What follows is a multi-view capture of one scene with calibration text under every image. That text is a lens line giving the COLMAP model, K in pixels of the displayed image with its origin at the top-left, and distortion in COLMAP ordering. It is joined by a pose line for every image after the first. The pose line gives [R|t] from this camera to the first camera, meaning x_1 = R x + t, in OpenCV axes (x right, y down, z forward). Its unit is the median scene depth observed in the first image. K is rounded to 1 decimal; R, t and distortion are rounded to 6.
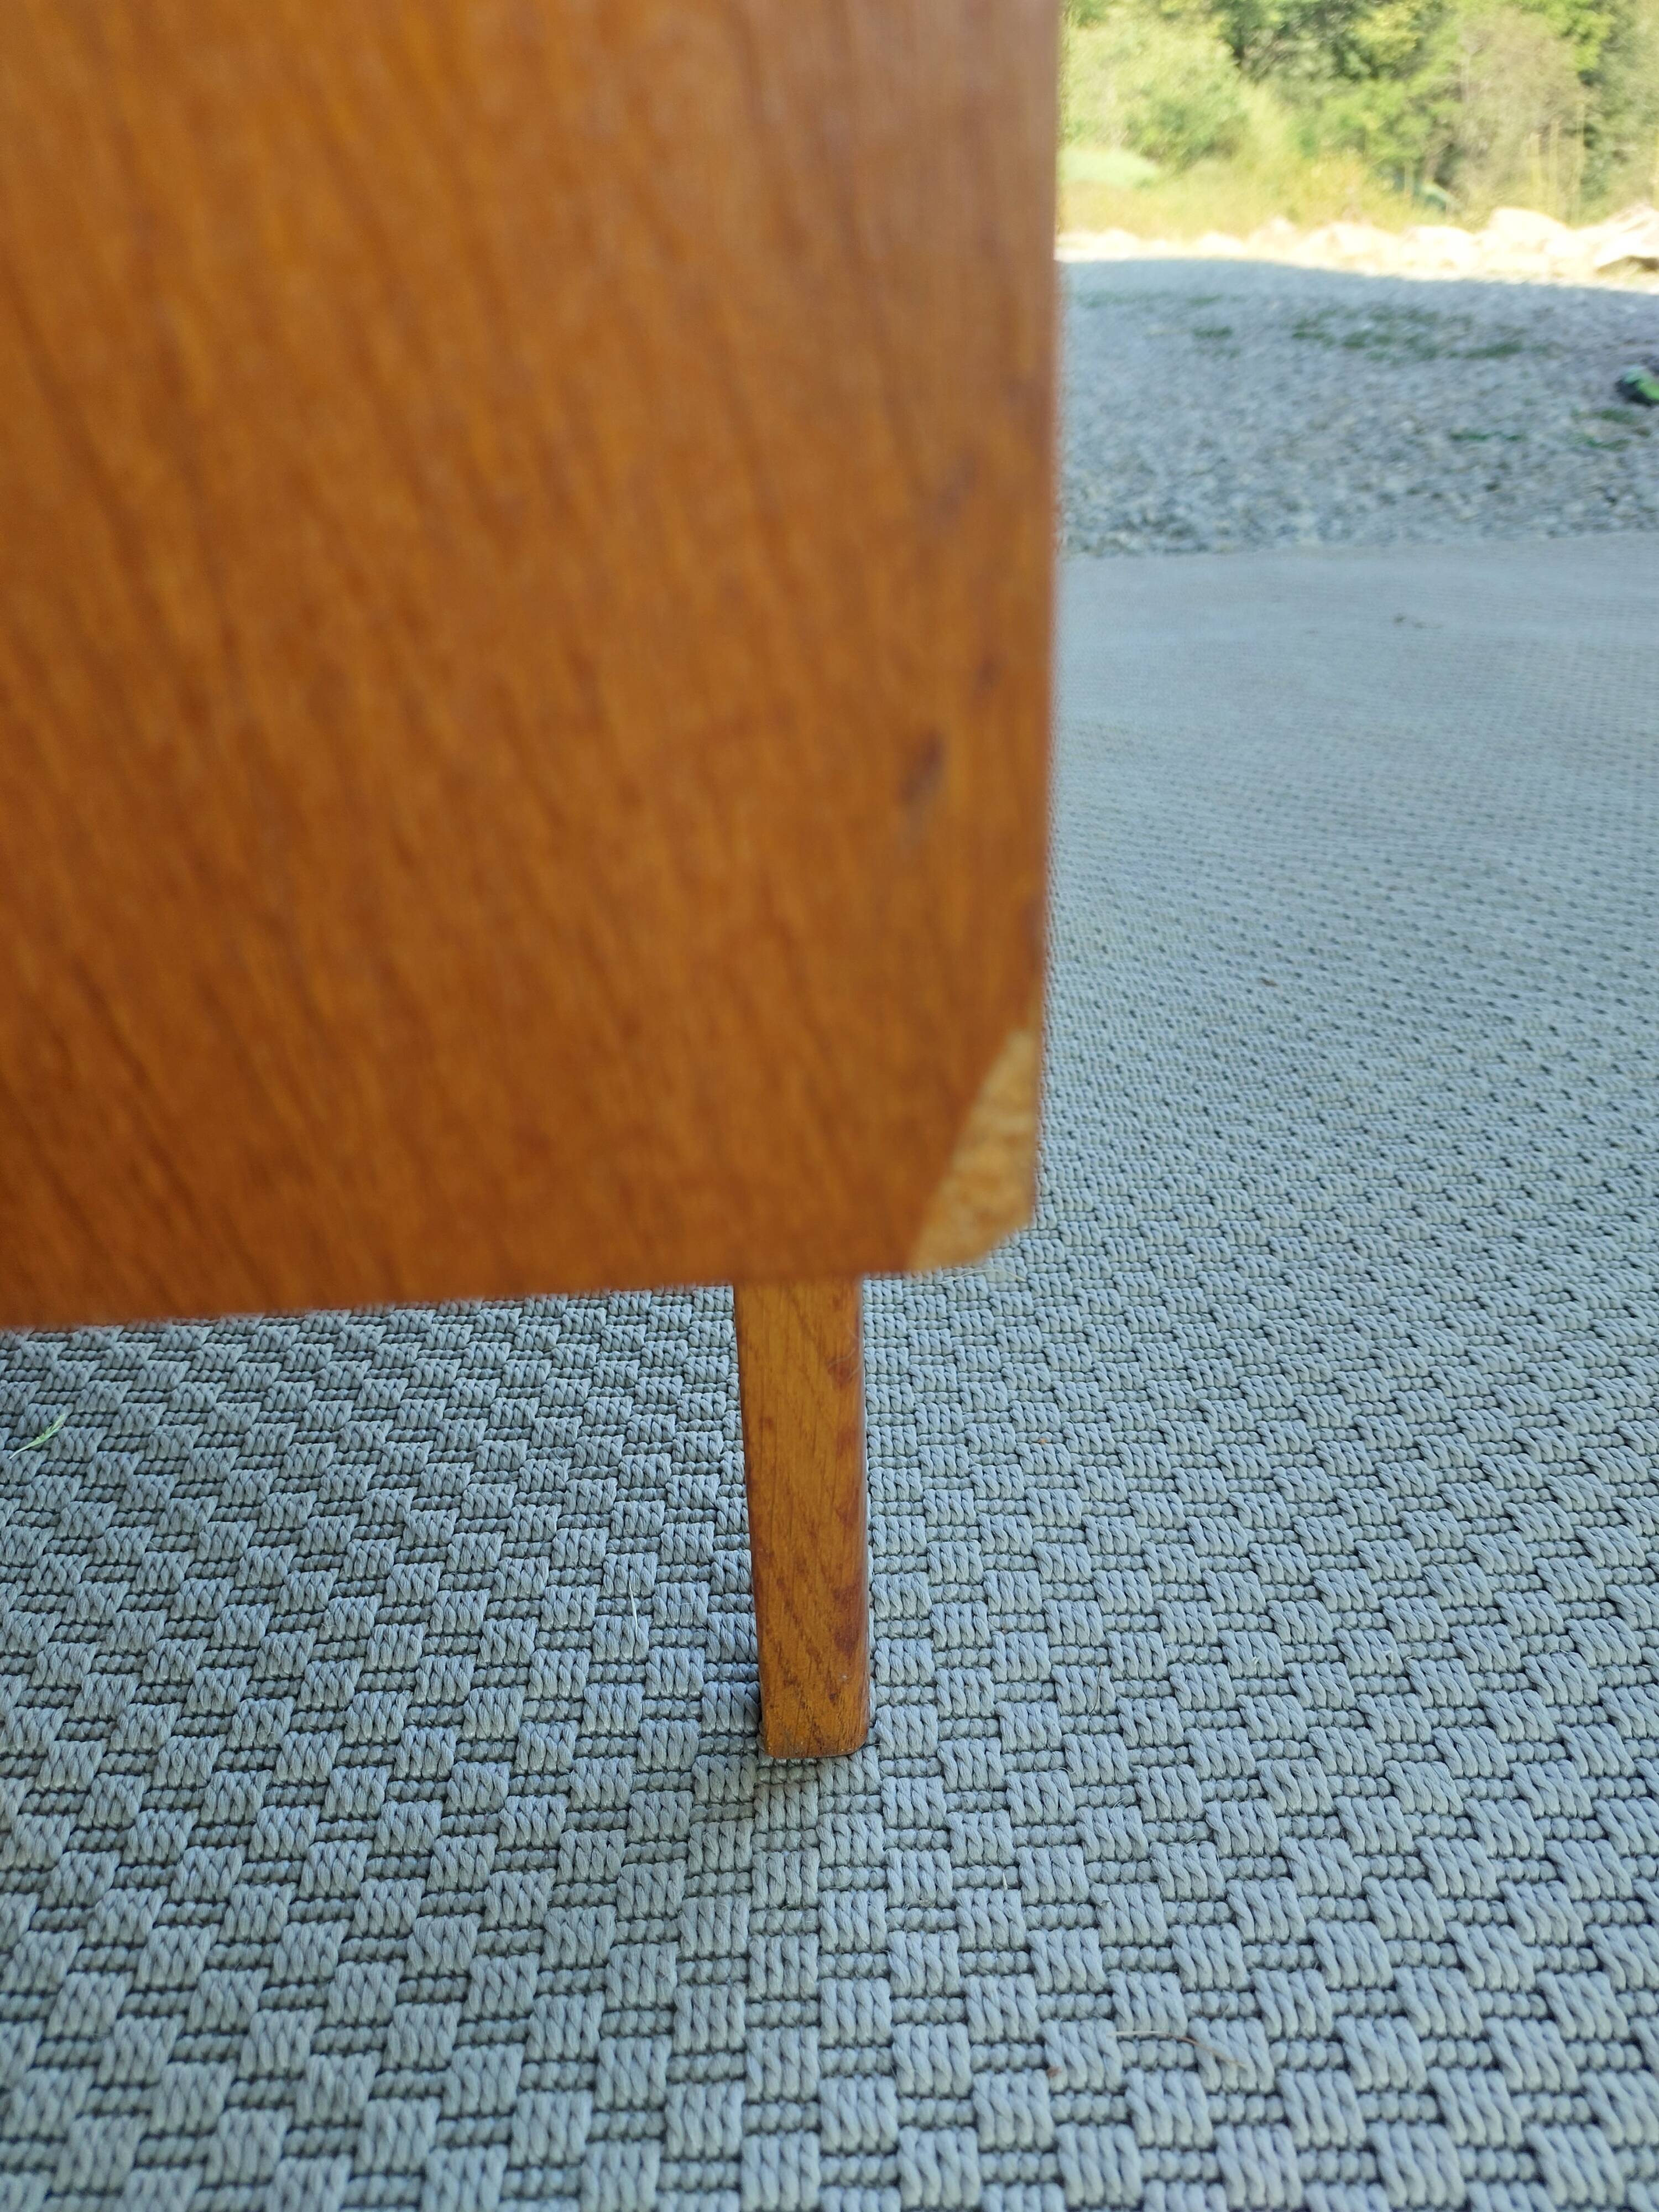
lens RADIAL K [[1614.0, 0, 829.5], [0, 1614.0, 1106.0], [0, 0, 1]] dist [0.069801, -0.086769]
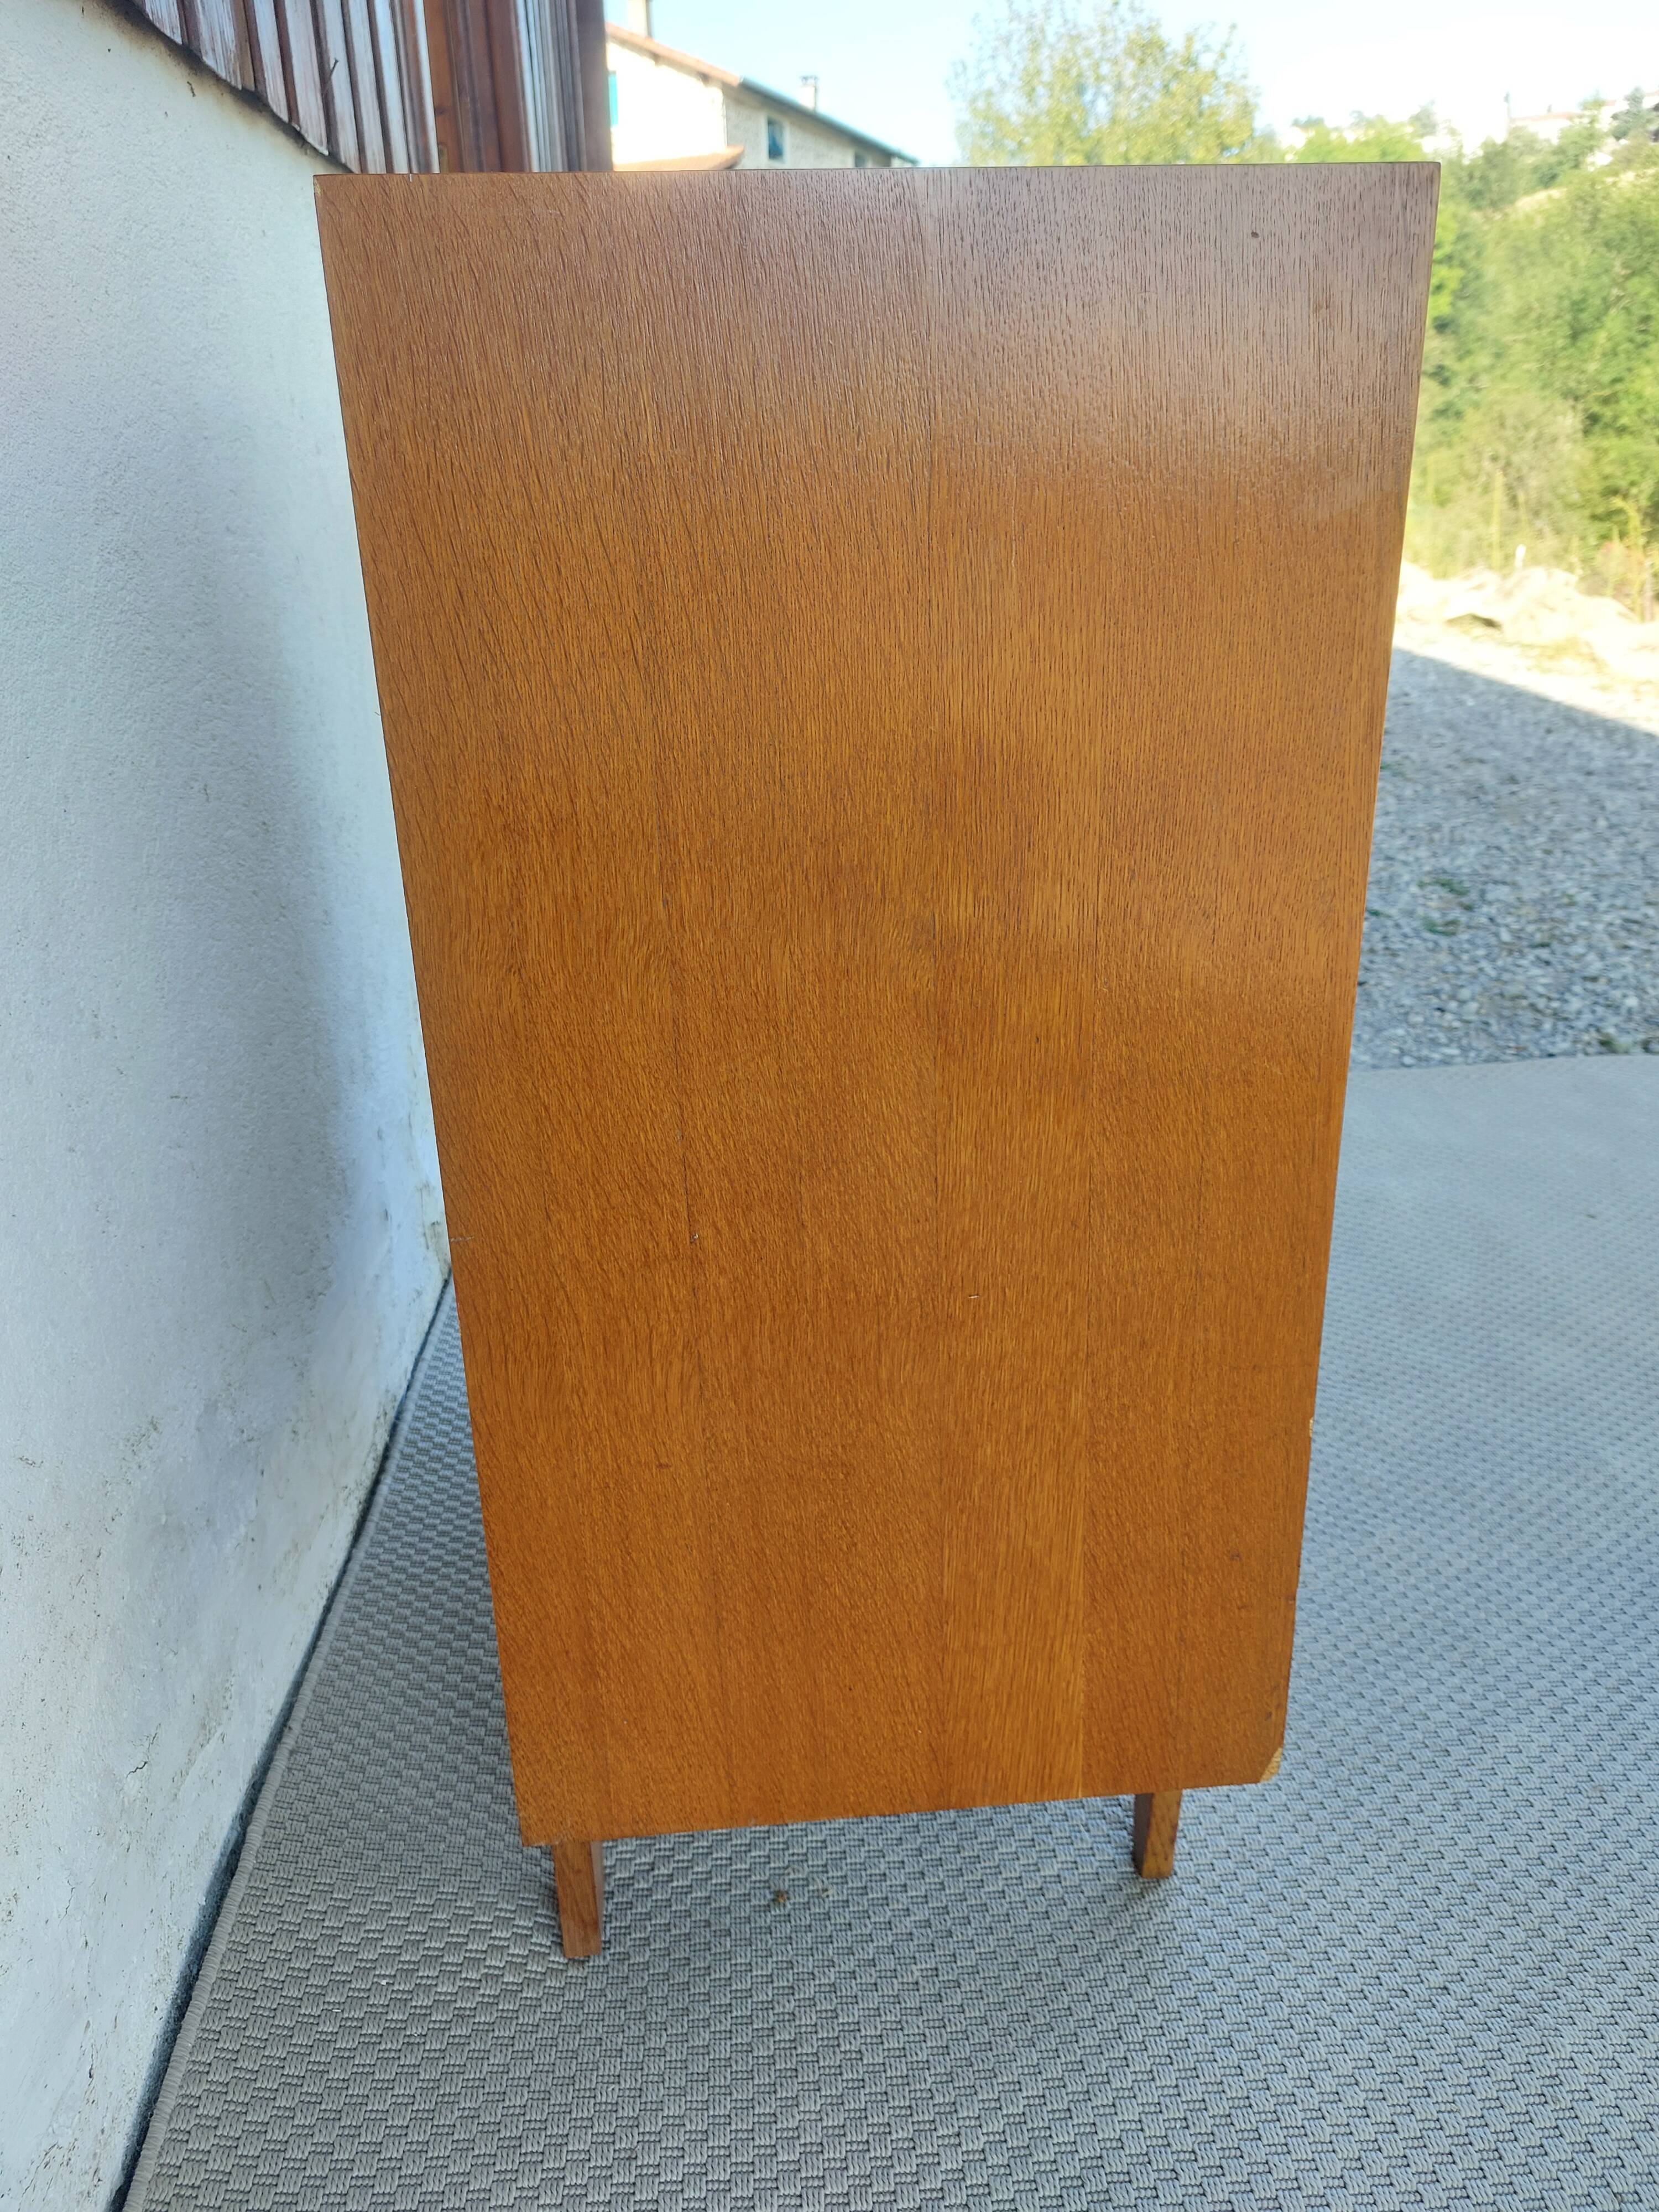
lens RADIAL K [[1614.0, 0, 829.5], [0, 1614.0, 1106.0], [0, 0, 1]] dist [0.069801, -0.086769]
pose [[0.998500, -0.004743, 0.054552, -0.882467], [0.009794, 0.995646, -0.092696, -0.877104], [-0.053875, 0.093091, 0.994199, -2.455930]]
